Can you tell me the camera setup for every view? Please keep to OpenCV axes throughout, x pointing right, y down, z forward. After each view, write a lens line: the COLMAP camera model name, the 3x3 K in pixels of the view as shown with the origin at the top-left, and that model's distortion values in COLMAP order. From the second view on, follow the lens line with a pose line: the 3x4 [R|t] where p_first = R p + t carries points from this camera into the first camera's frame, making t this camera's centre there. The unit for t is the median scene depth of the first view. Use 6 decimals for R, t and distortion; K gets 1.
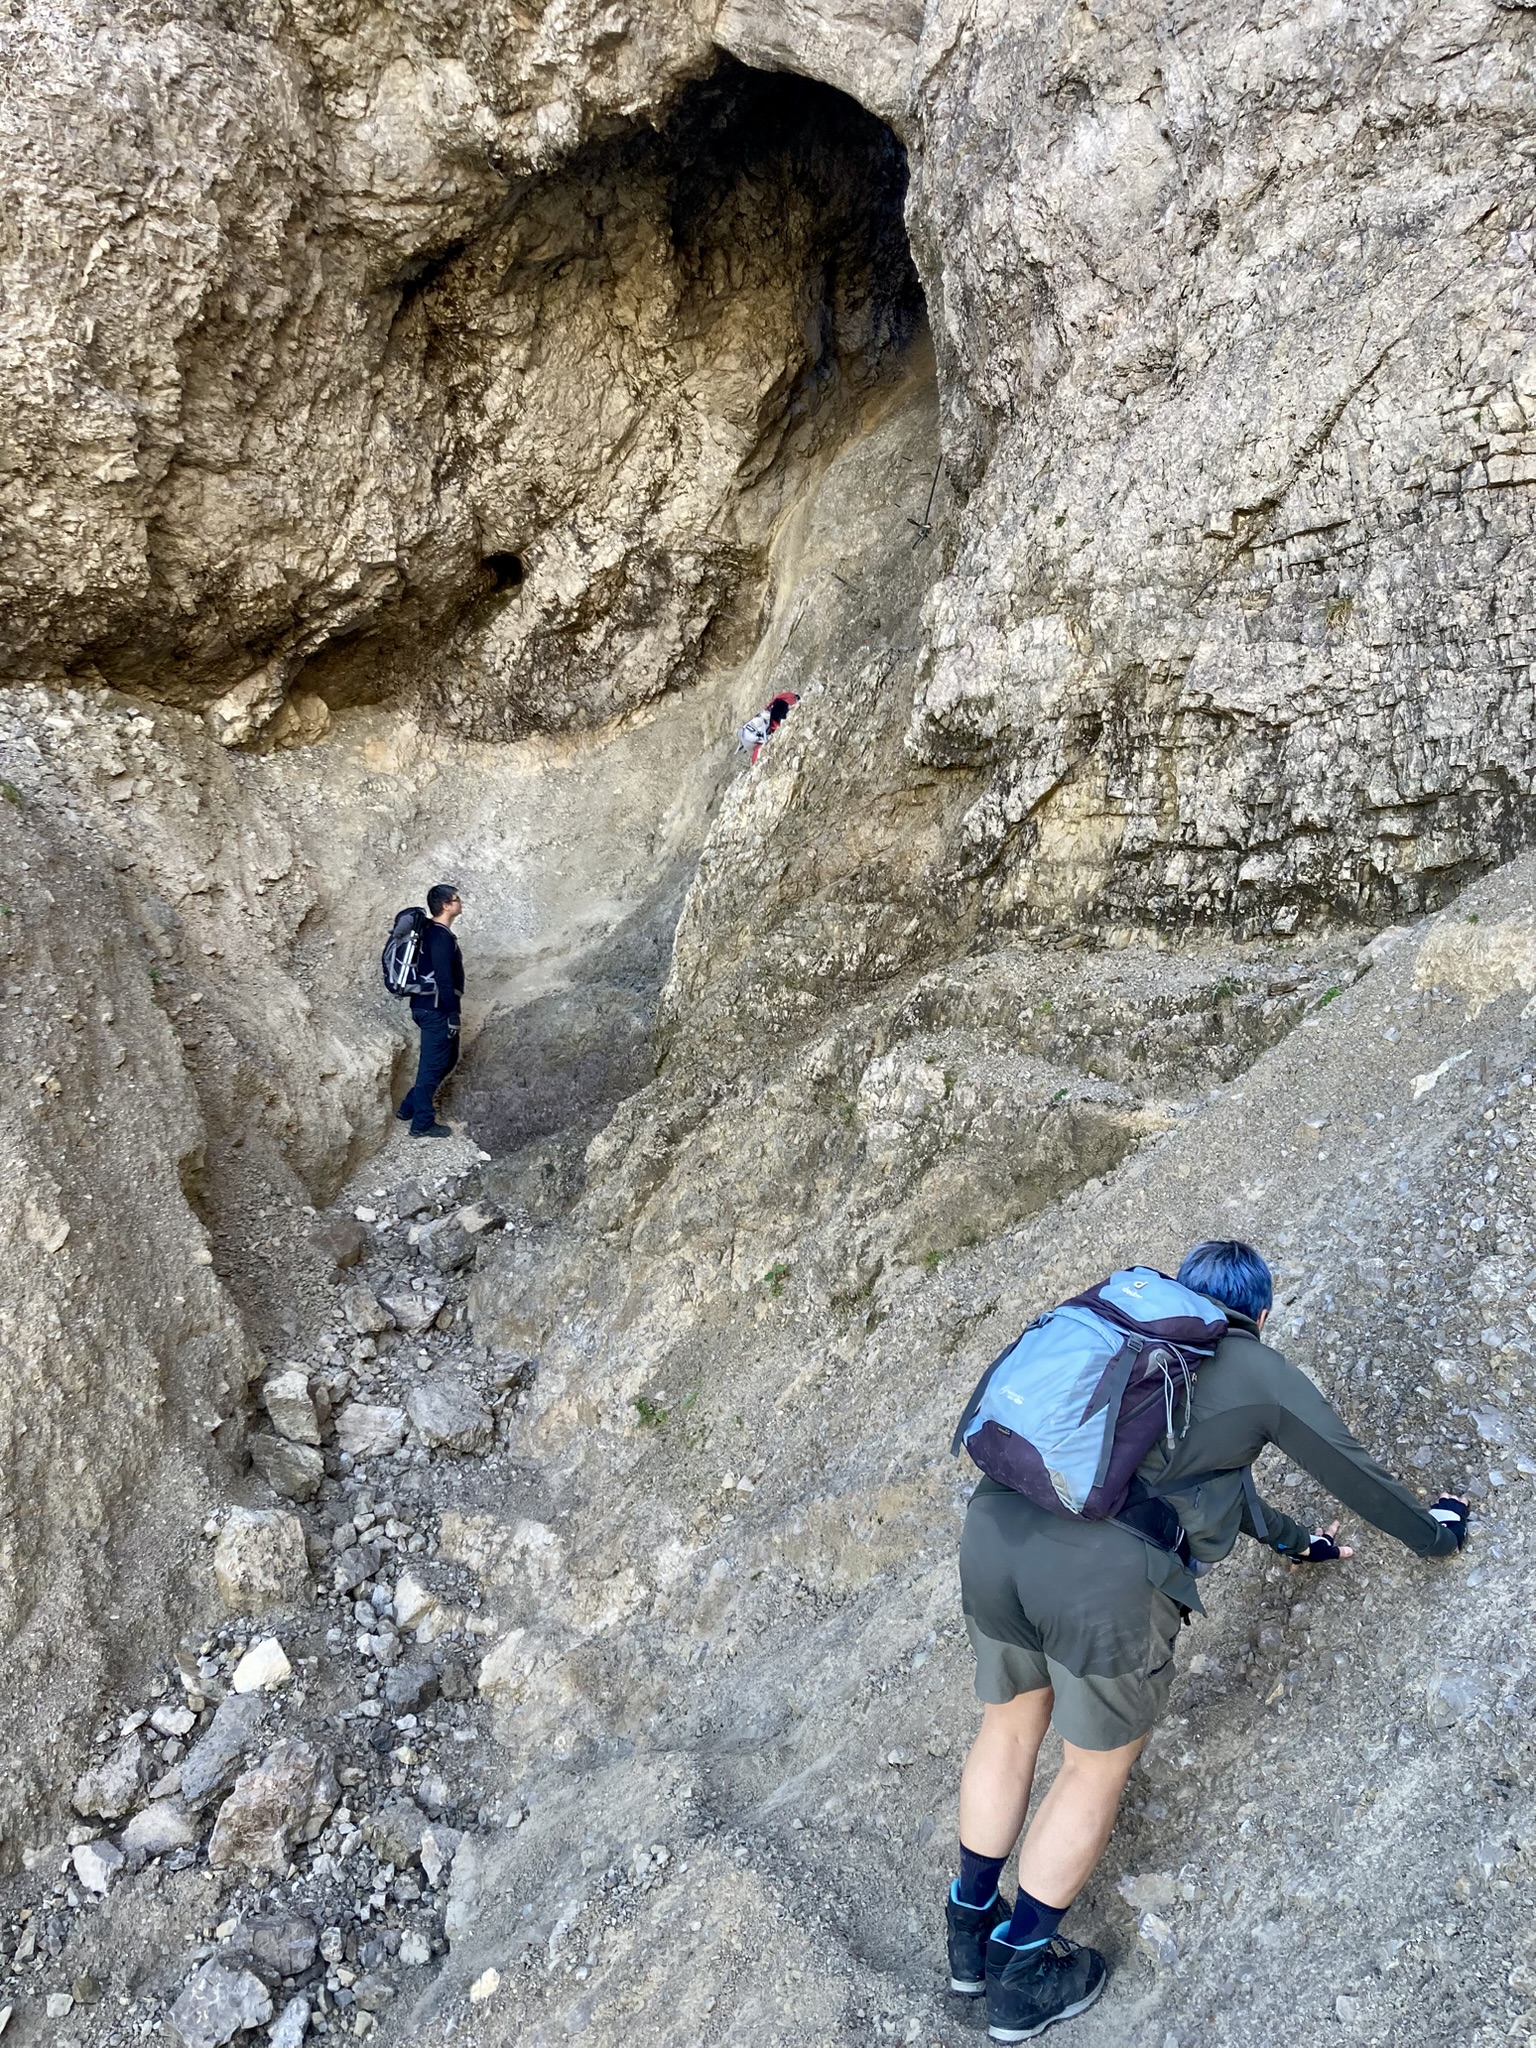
lens RADIAL K [[1703.8, 0, 749.3], [0, 1703.8, 1030.5], [0, 0, 1]] dist [0.029339, -0.023102]
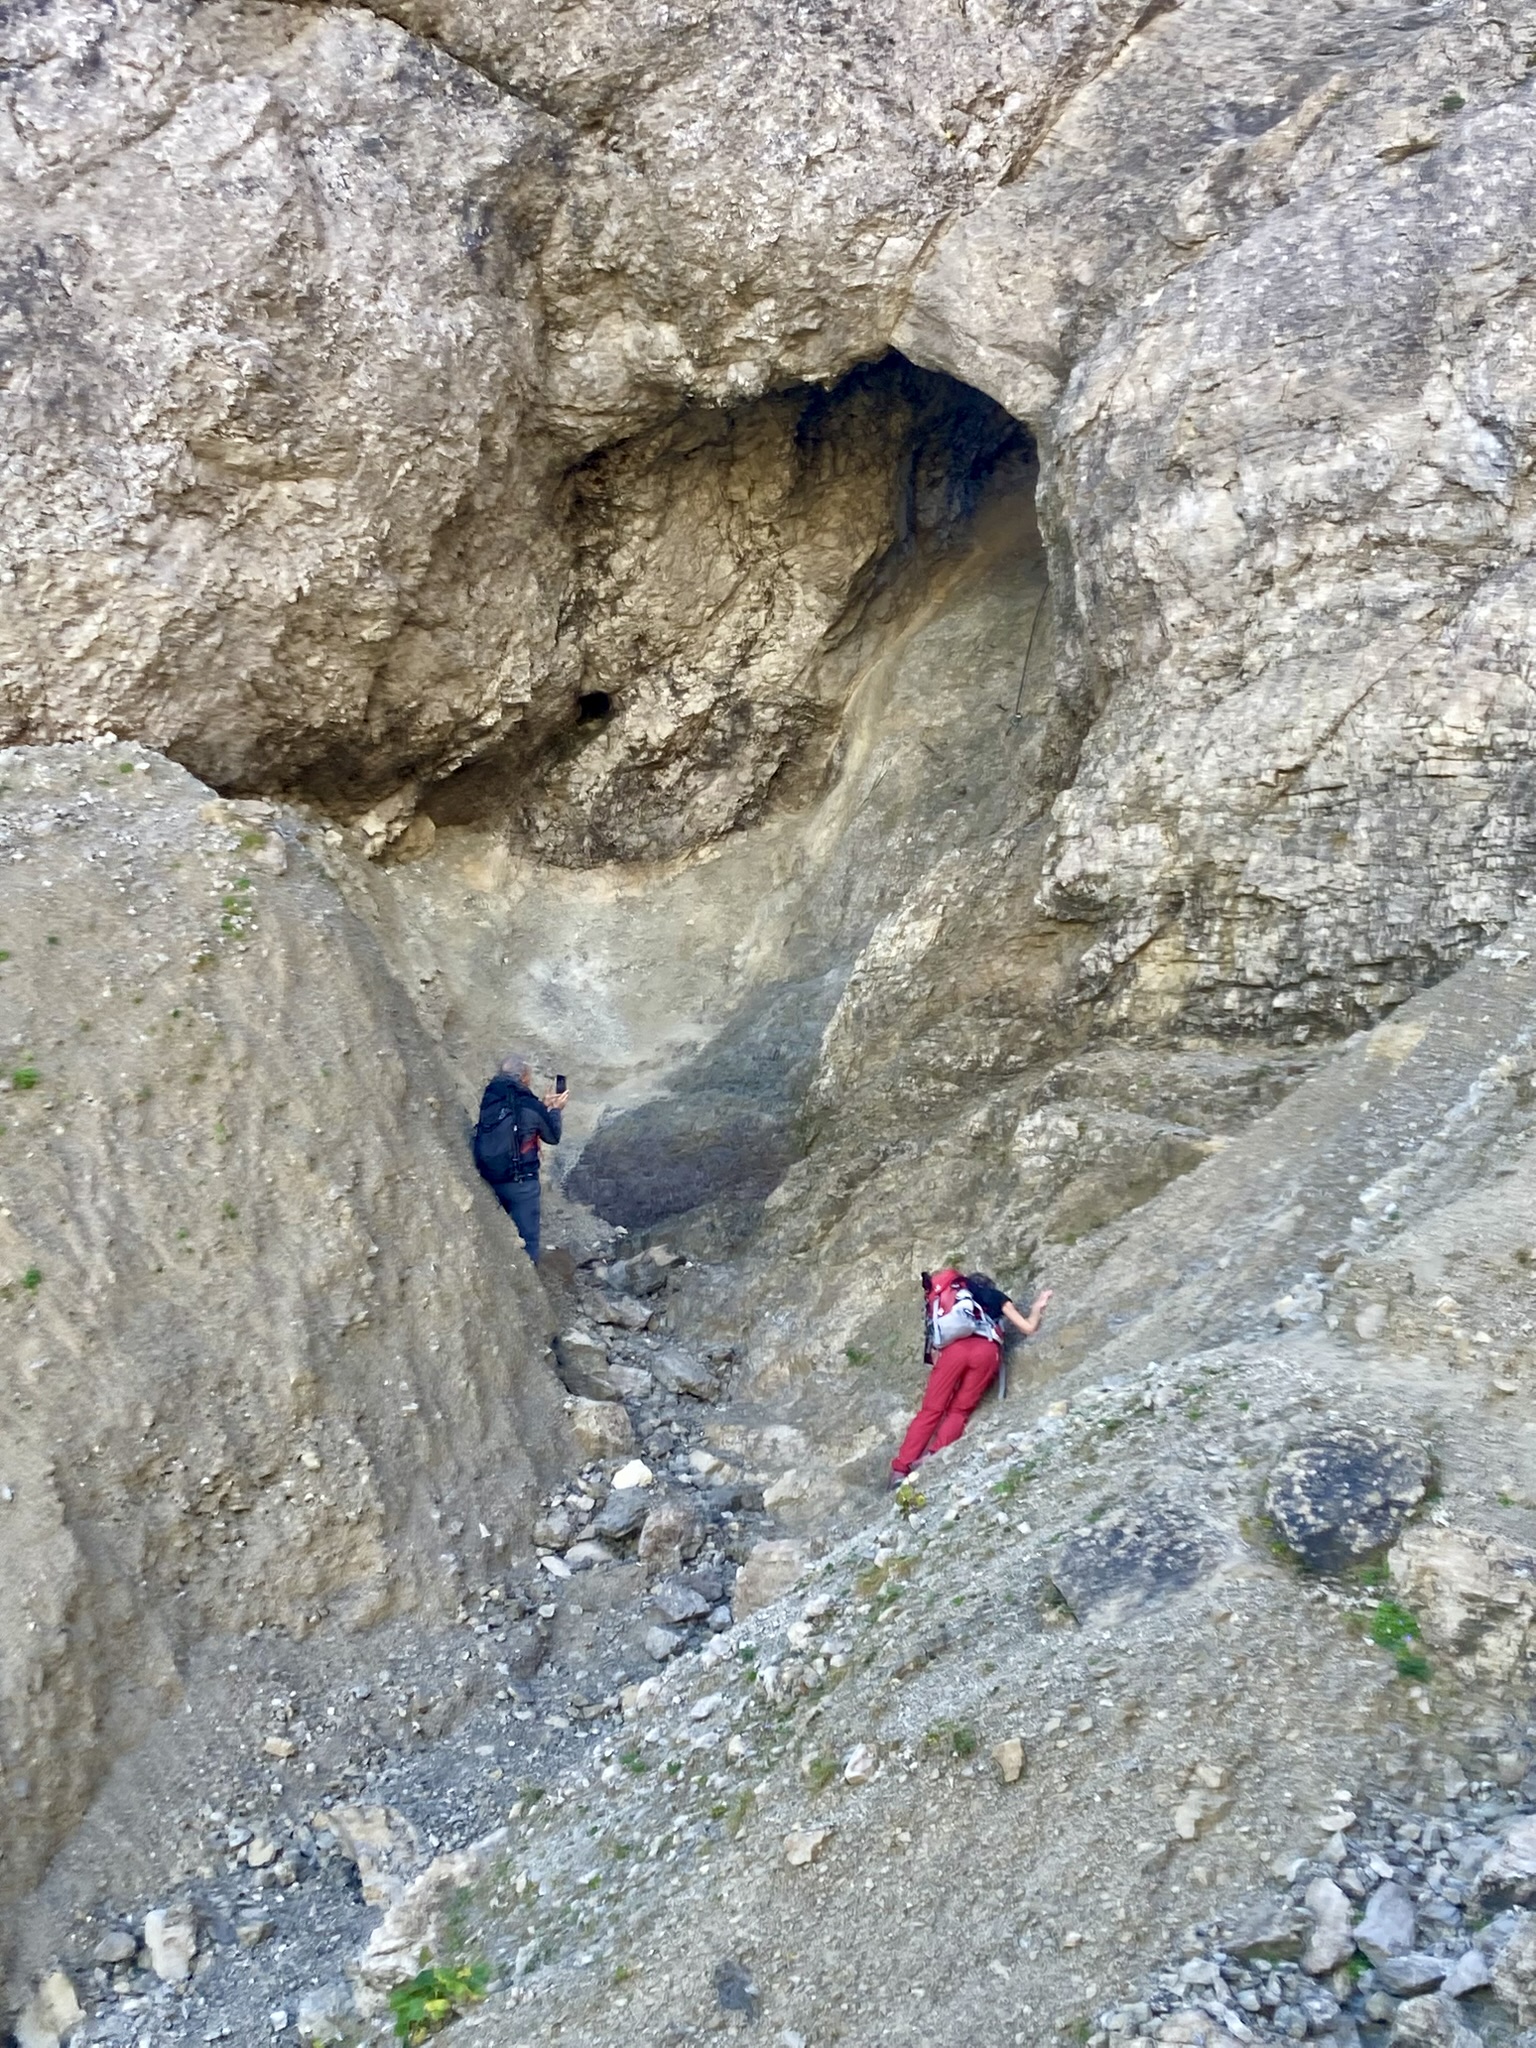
lens RADIAL K [[2977.0, 0, 786.3], [0, 2977.0, 1118.4], [0, 0, 1]] dist [0.048537, 0.000000]
pose [[0.990564, 0.057886, 0.124227, -0.310060], [-0.047411, 0.995194, -0.085682, 0.171584], [-0.128590, 0.078983, 0.988548, -1.038203]]
